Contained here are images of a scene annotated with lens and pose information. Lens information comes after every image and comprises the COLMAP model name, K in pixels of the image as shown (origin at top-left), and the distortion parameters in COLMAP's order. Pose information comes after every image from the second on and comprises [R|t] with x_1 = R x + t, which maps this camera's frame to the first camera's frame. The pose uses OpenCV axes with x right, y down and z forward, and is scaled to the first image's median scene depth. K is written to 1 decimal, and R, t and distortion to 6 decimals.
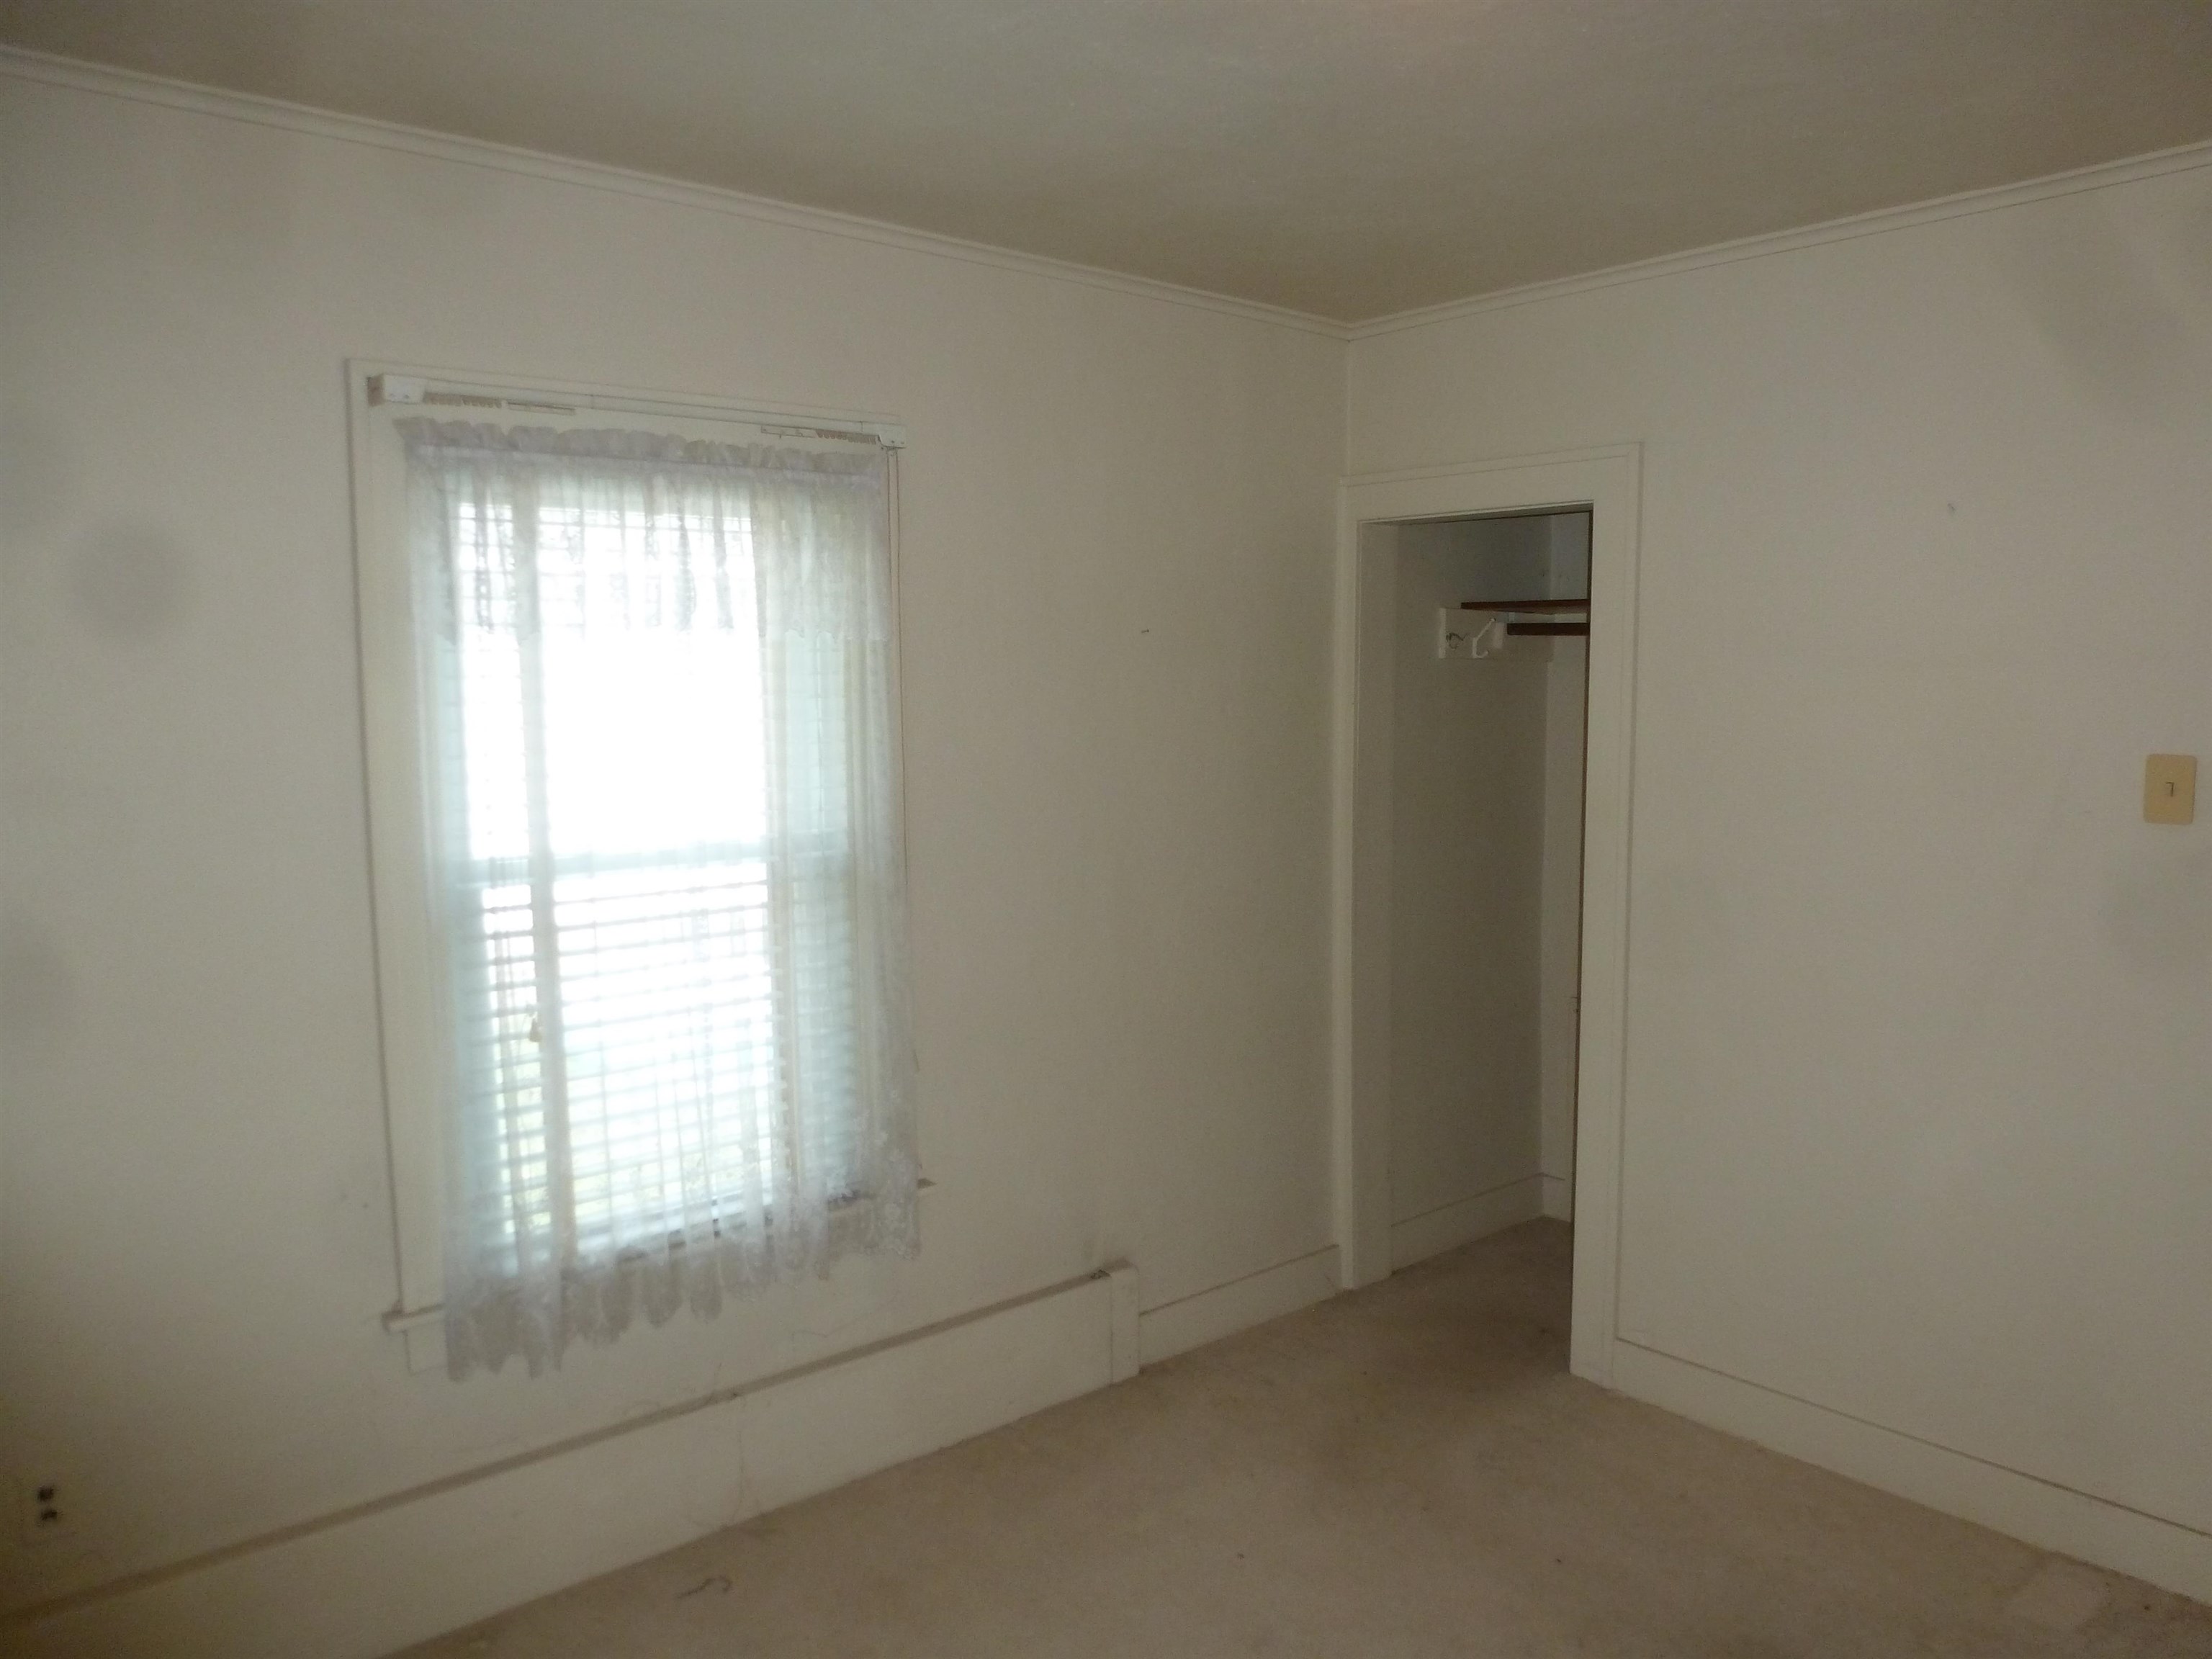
lens RADIAL K [[1597.3, 0, 1107.4], [0, 1597.3, 846.7], [0, 0, 1]] dist [-0.052656, 0.003176]
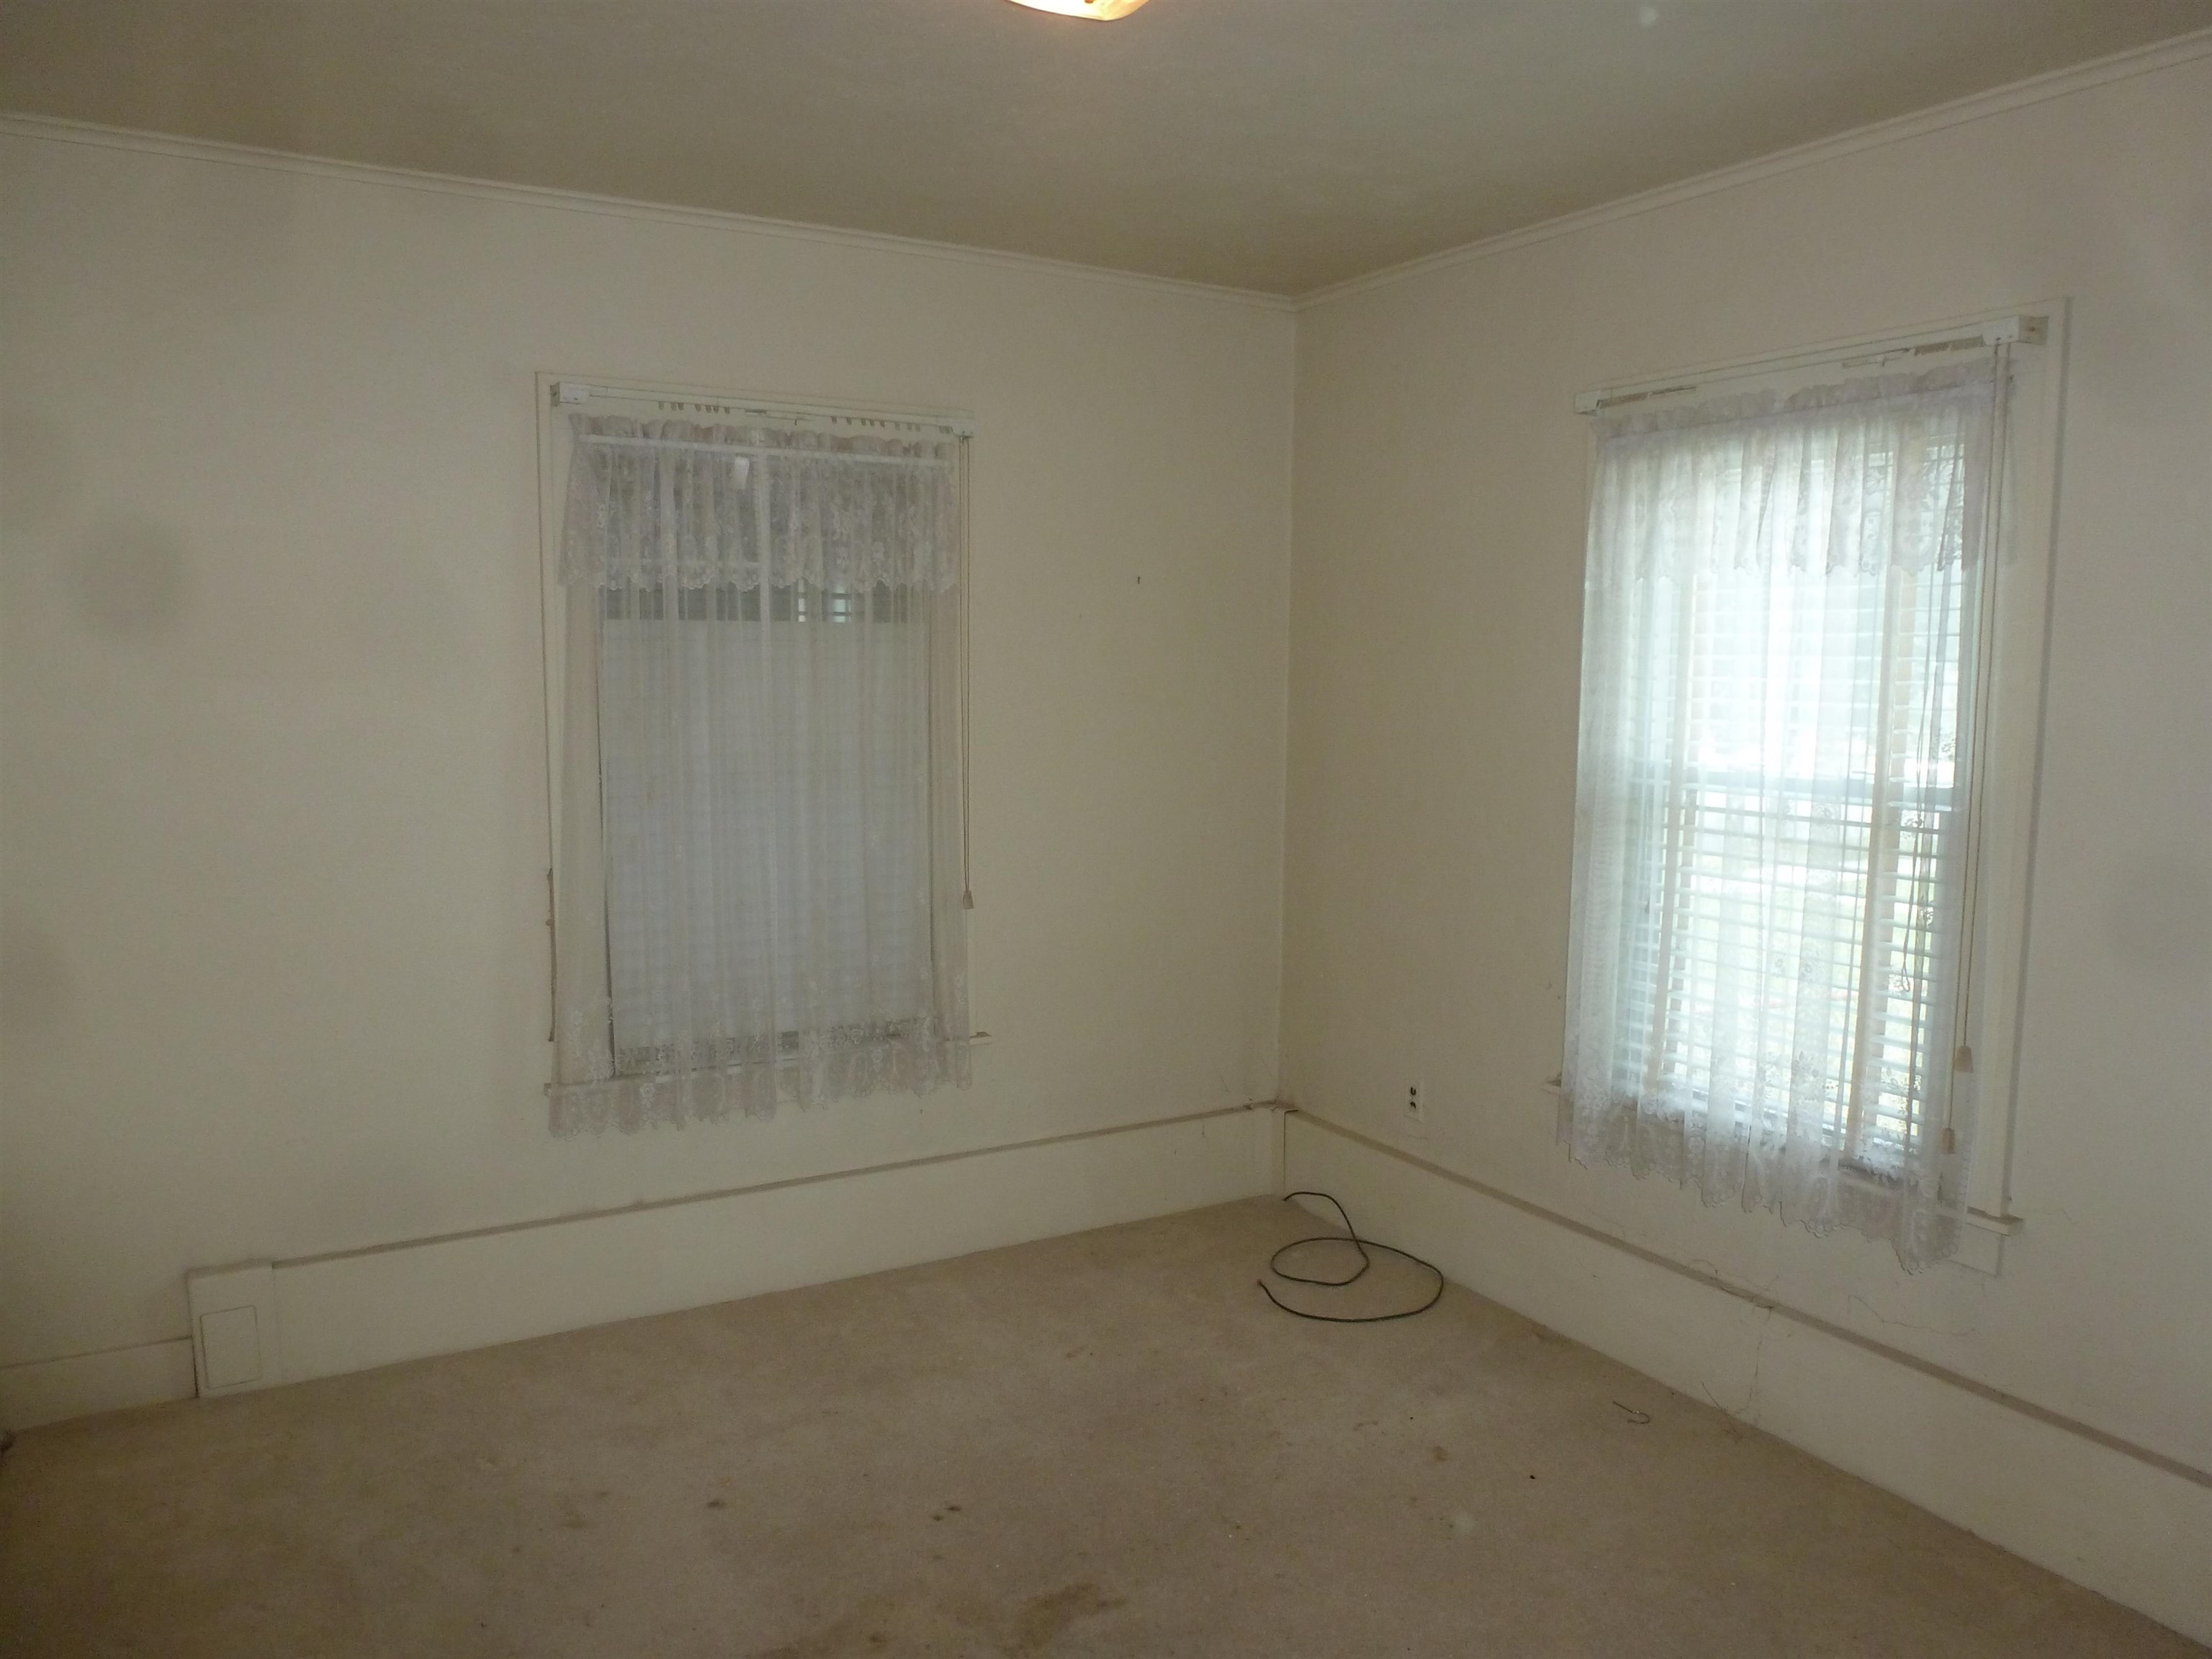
lens RADIAL K [[1608.0, 0, 1106.0], [0, 1608.0, 829.5], [0, 0, 1]] dist [-0.060620, 0.021091]
pose [[-0.185084, 0.120266, -0.975336, 0.836394], [-0.104068, 0.984504, 0.141145, -0.064825], [0.977197, 0.127625, -0.169700, 0.722827]]
